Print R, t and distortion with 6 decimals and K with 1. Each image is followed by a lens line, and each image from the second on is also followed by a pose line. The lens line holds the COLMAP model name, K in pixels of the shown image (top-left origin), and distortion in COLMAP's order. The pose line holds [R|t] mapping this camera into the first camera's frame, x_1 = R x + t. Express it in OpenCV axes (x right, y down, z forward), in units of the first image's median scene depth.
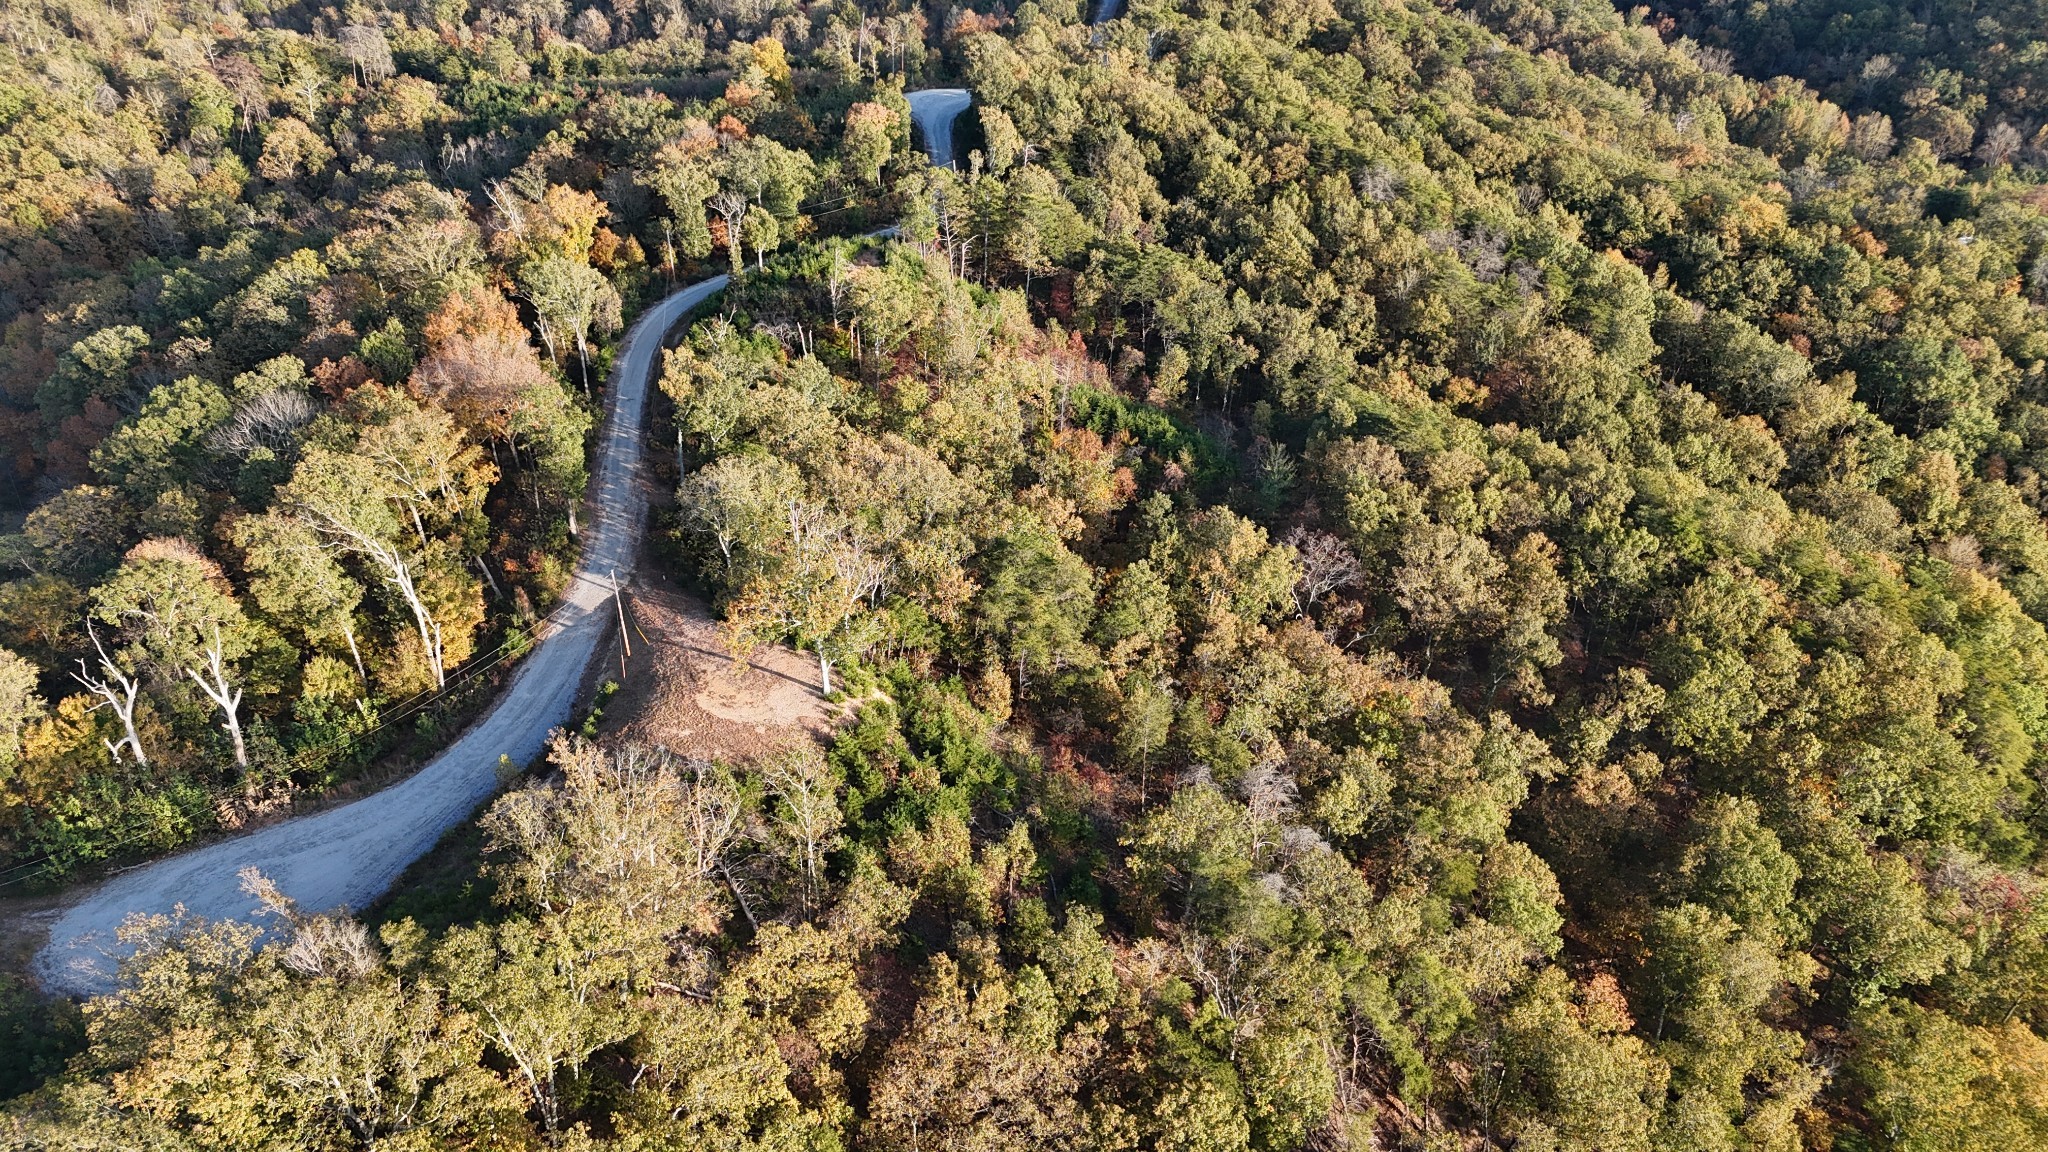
lens RADIAL K [[1504.6, 0, 1027.1], [0, 1504.6, 568.4], [0, 0, 1]] dist [0.072538, -0.072694]
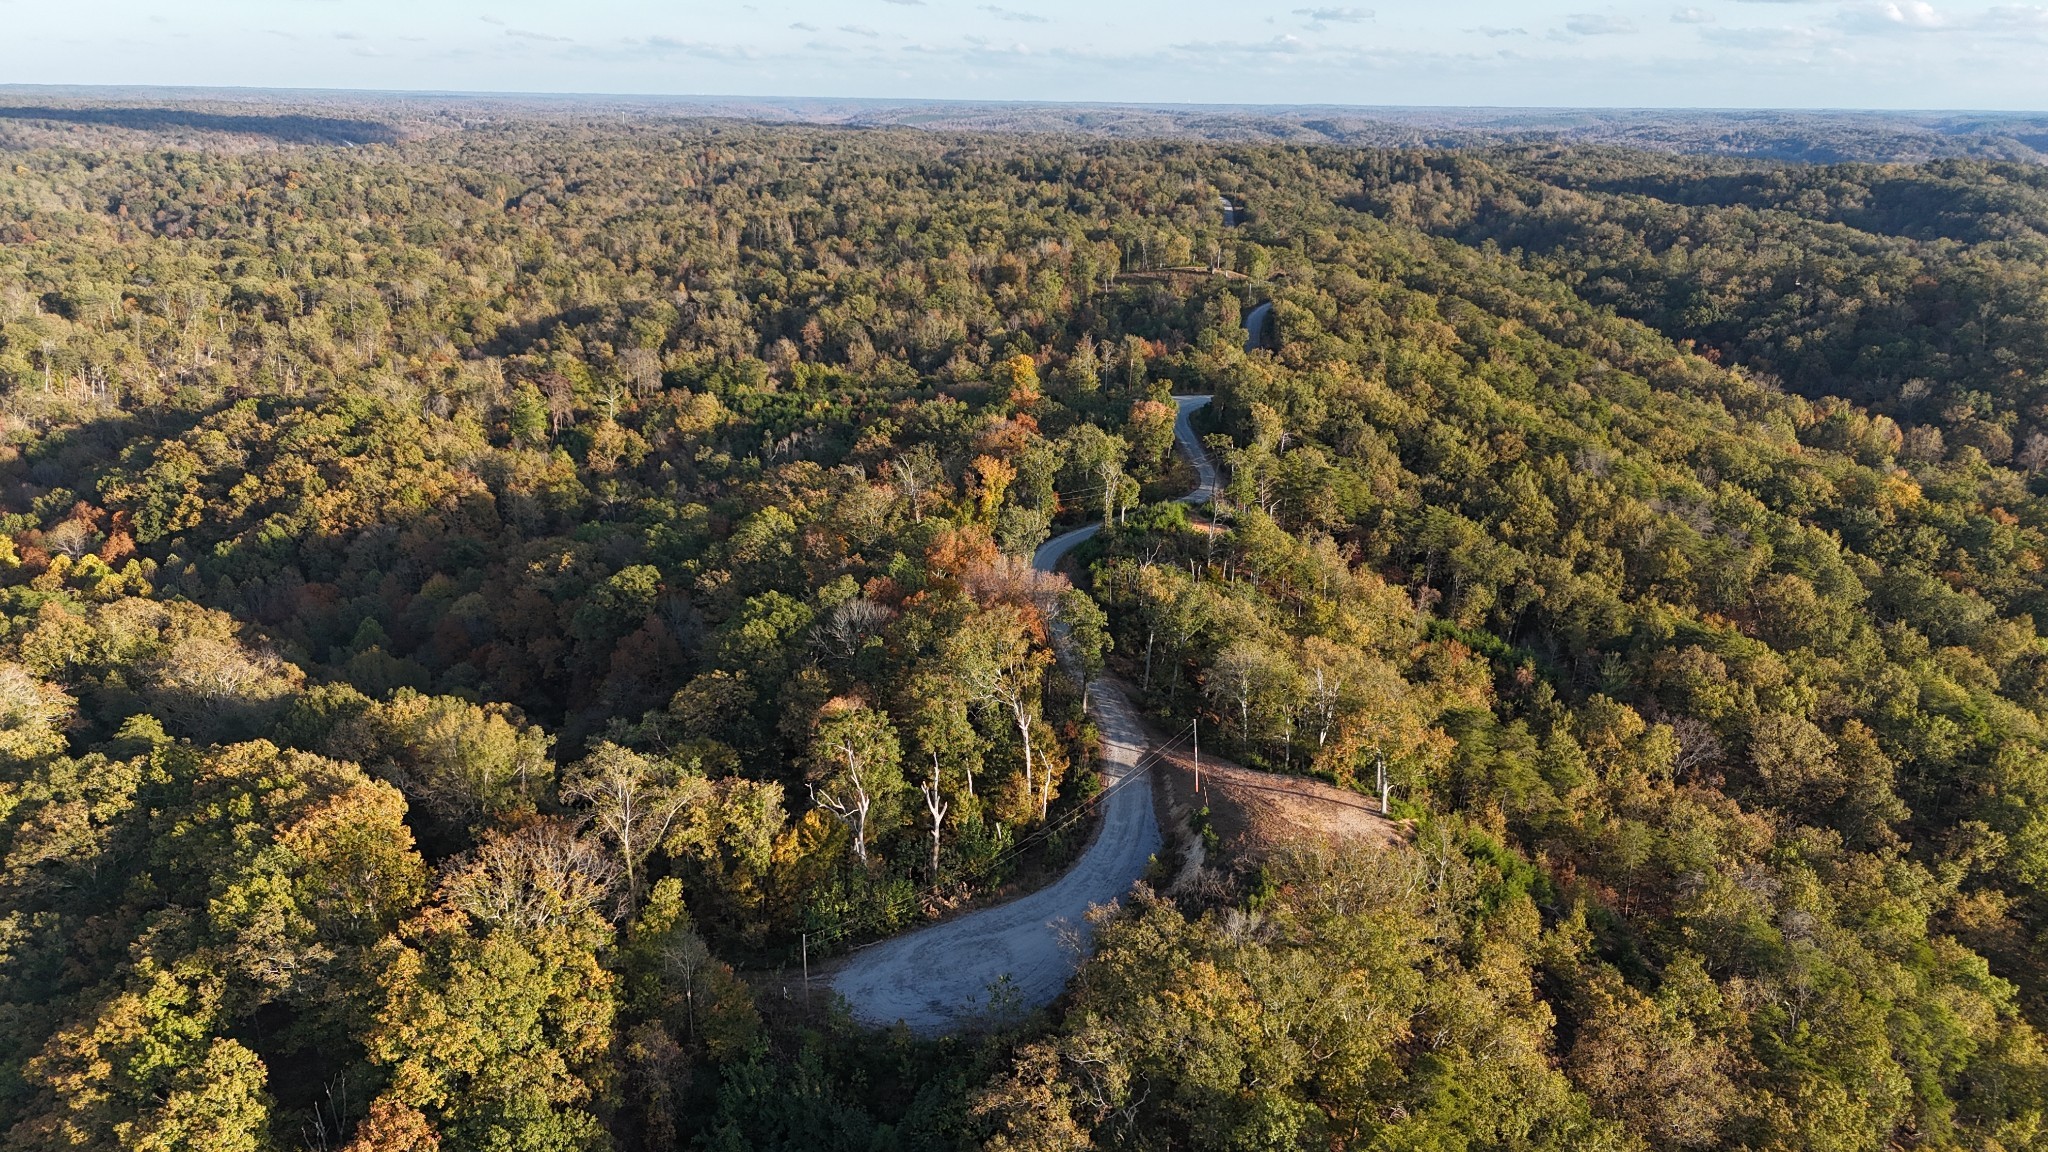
lens RADIAL K [[1504.6, 0, 1033.0], [0, 1504.6, 566.6], [0, 0, 1]] dist [0.072538, -0.072694]
pose [[0.999839, -0.001554, 0.017873, -0.235524], [0.005308, 0.977260, -0.211978, 0.077547], [-0.017137, 0.212039, 0.977111, -0.140339]]
